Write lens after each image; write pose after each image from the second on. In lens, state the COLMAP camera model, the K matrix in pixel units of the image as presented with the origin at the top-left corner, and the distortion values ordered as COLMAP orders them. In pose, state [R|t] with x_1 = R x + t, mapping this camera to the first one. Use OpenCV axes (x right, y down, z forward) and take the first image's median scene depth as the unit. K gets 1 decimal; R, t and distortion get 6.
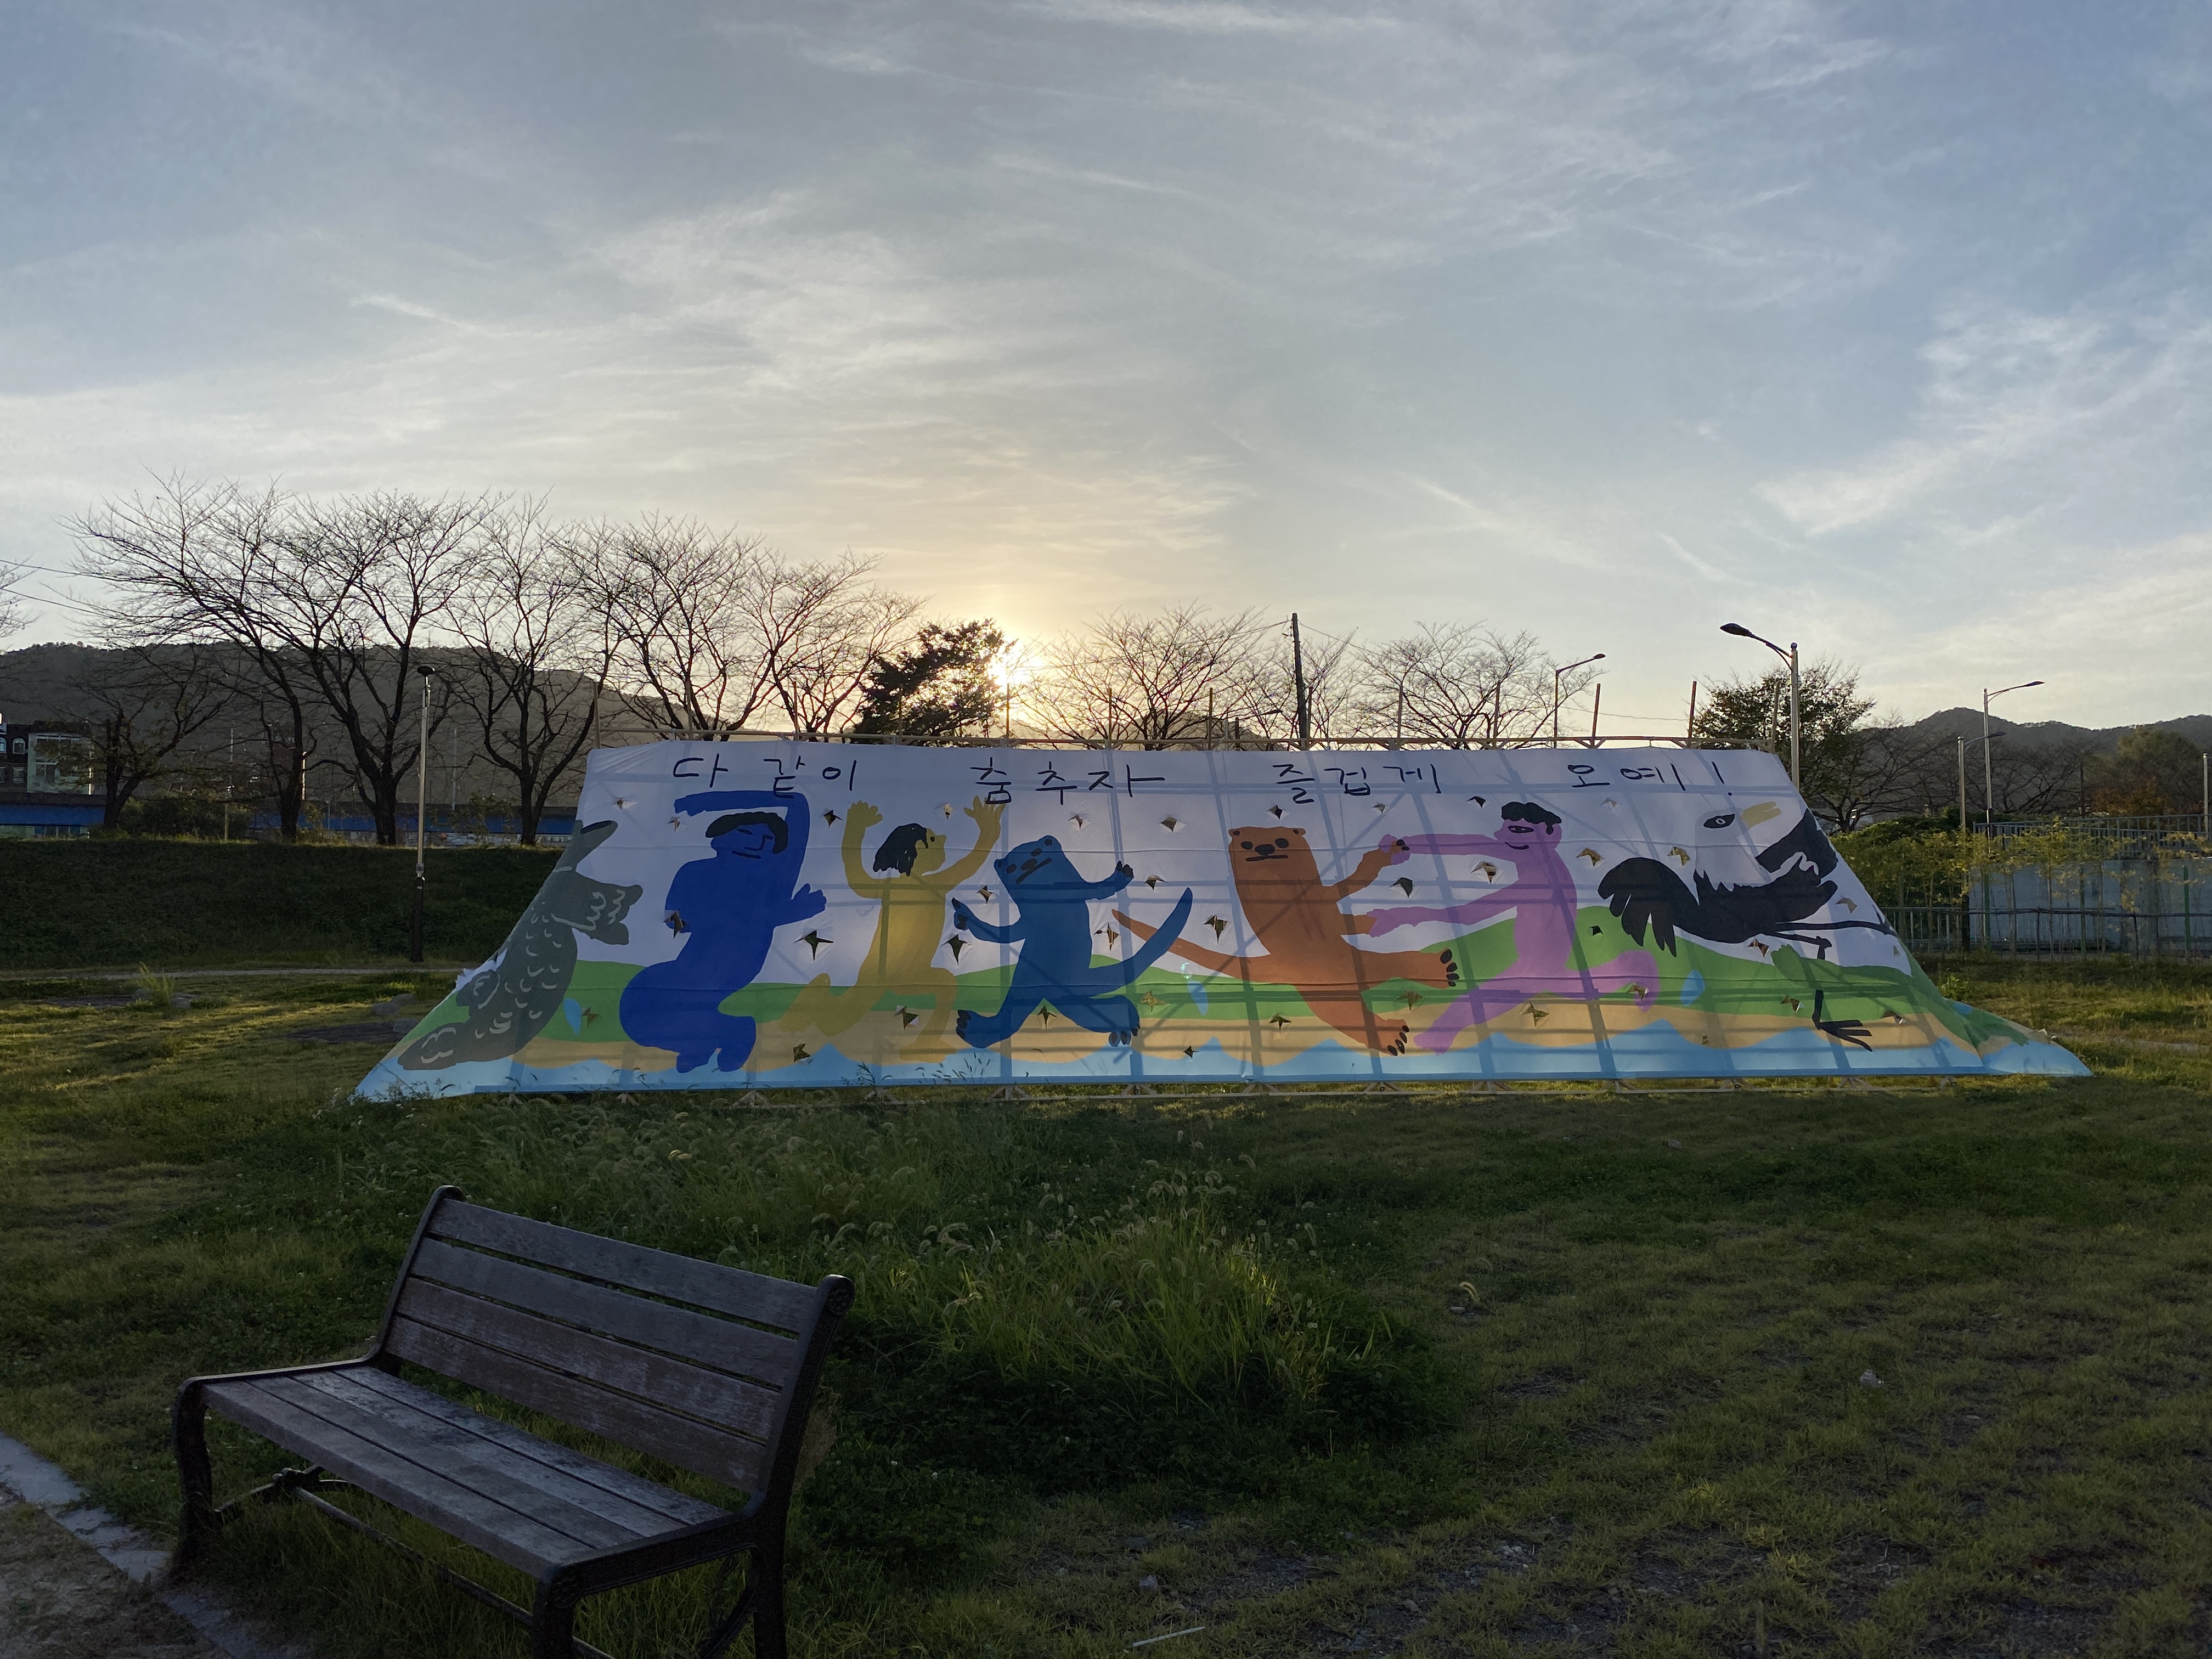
lens RADIAL K [[1625.5, 0, 1106.0], [0, 1625.5, 829.5], [0, 0, 1]] dist [0.081541, -0.068334]
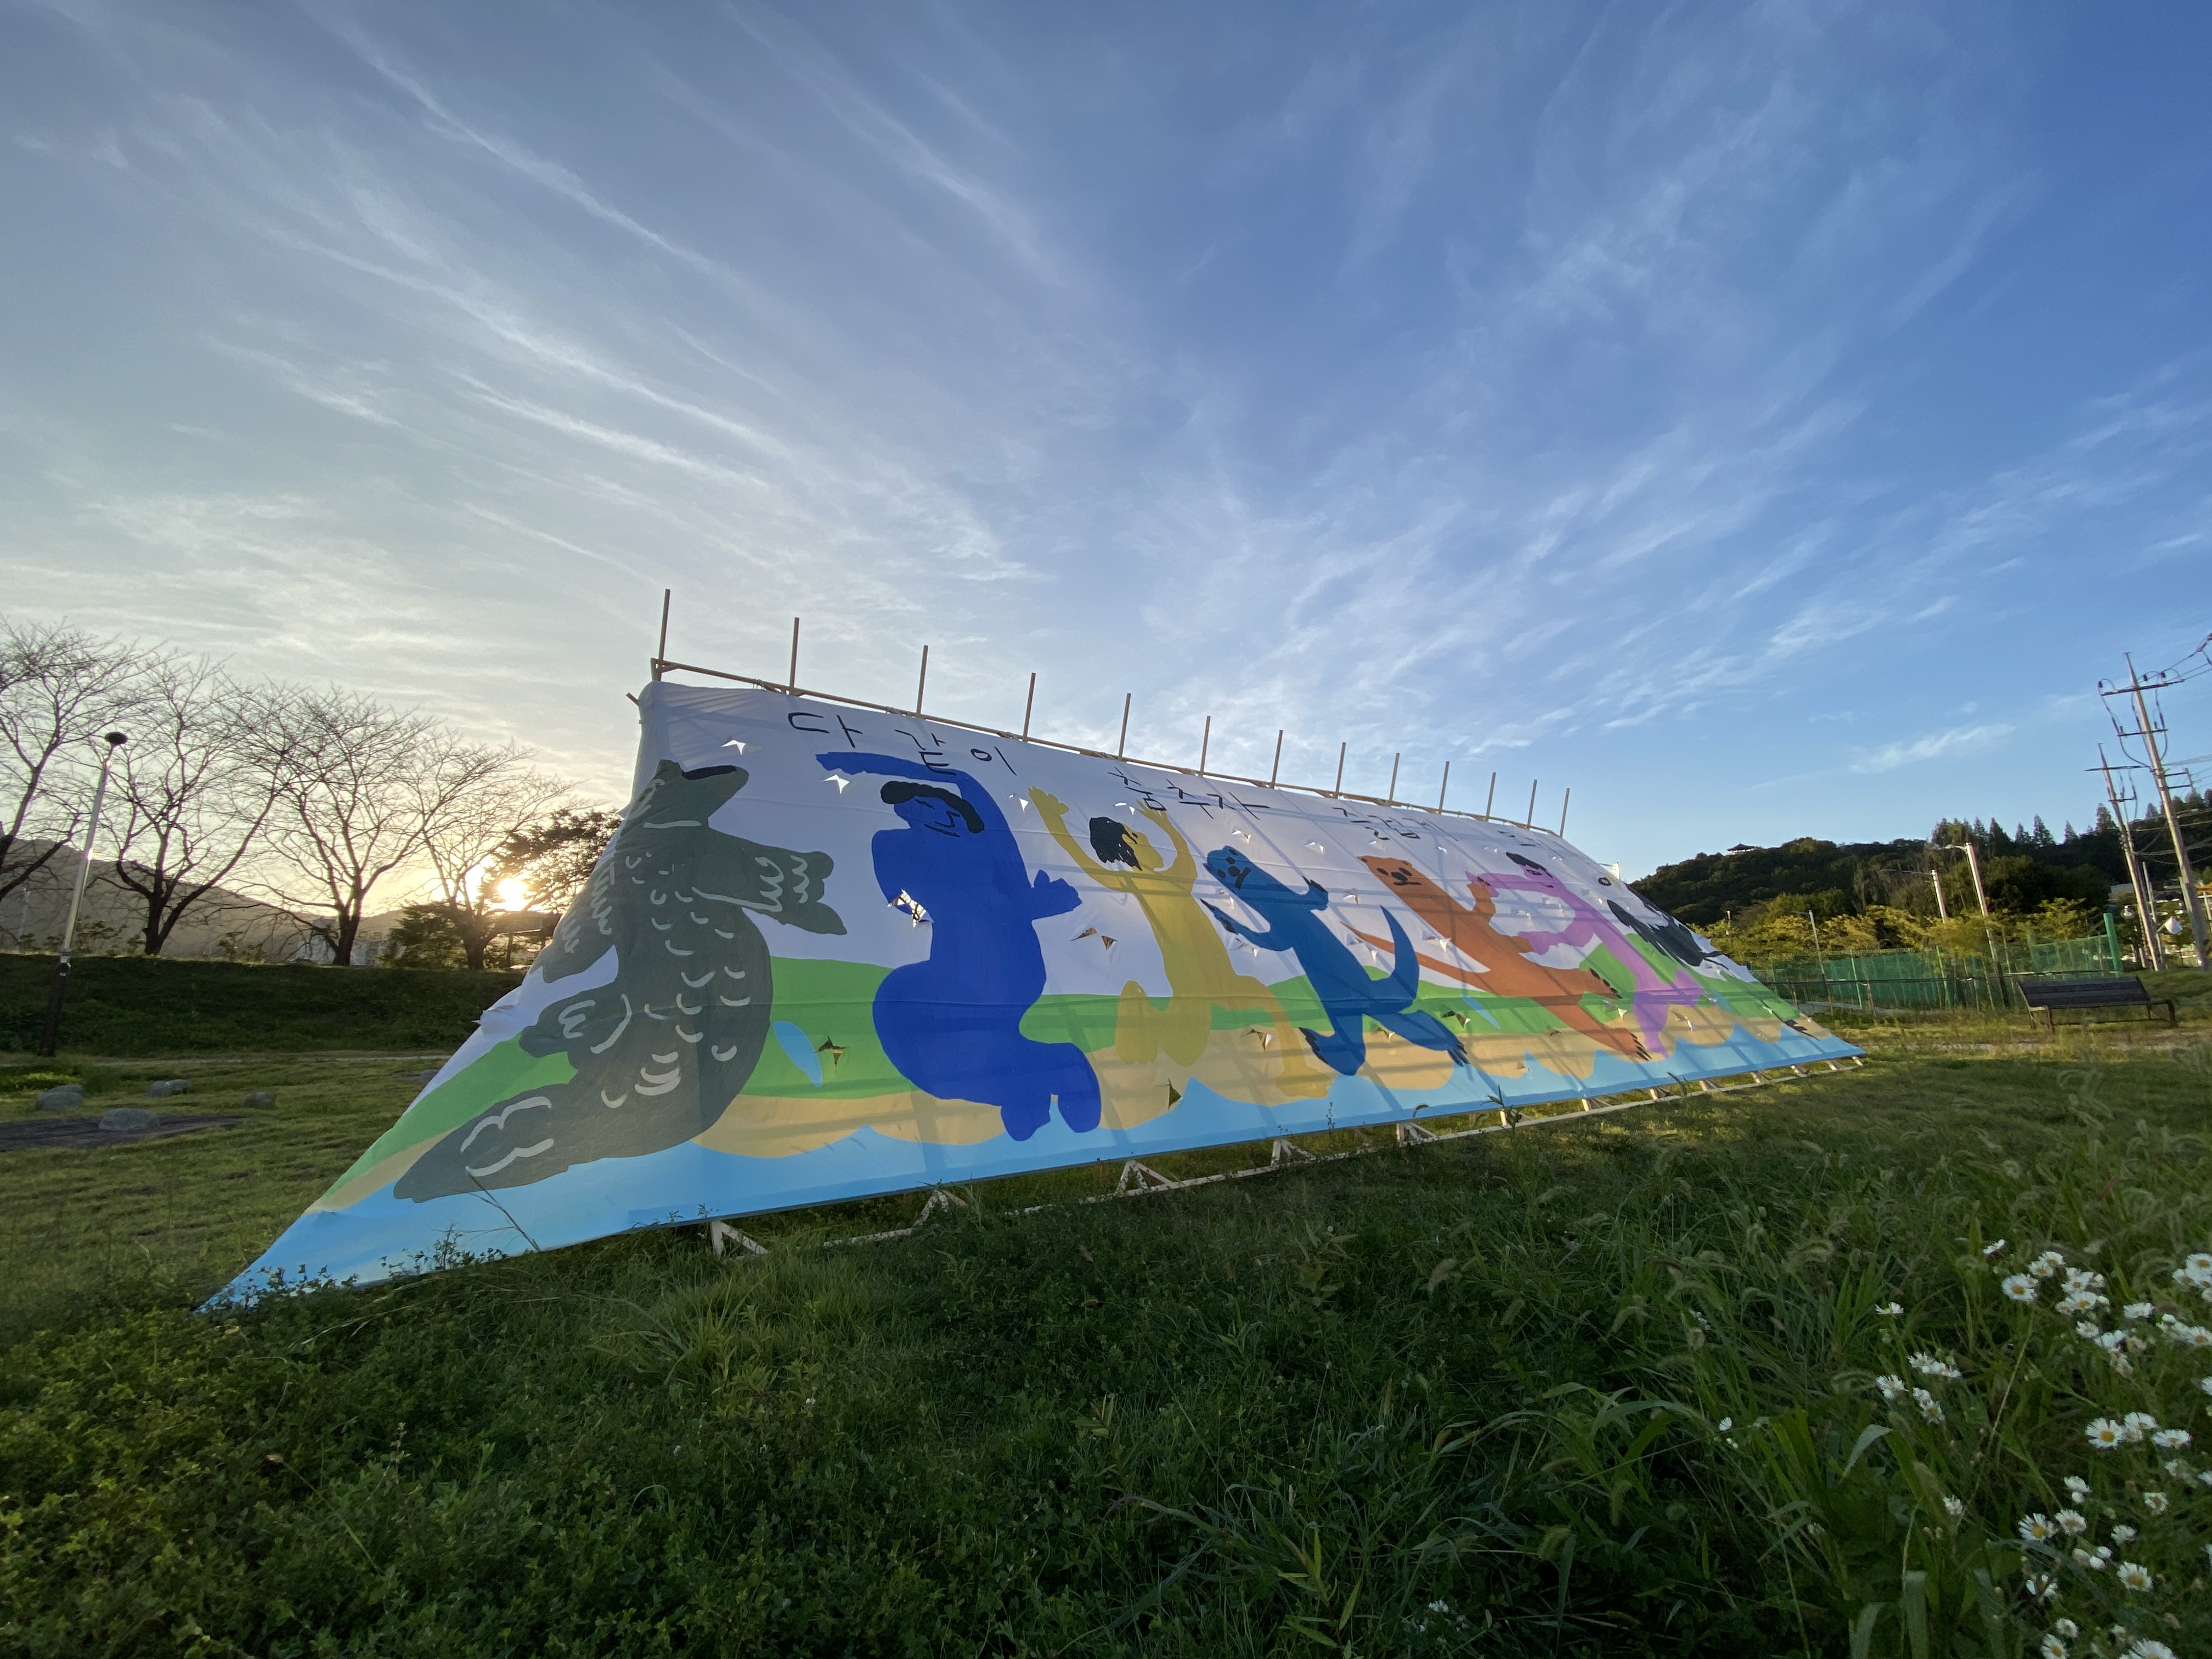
lens RADIAL K [[868.0, 0, 1040.9], [0, 868.0, 835.7], [0, 0, 1]] dist [0.011934, -0.009334]
pose [[0.876075, 0.083767, 0.474843, -0.354857], [-0.000477, 0.984944, -0.172873, 0.082215], [-0.482175, 0.151224, 0.862924, 0.628933]]
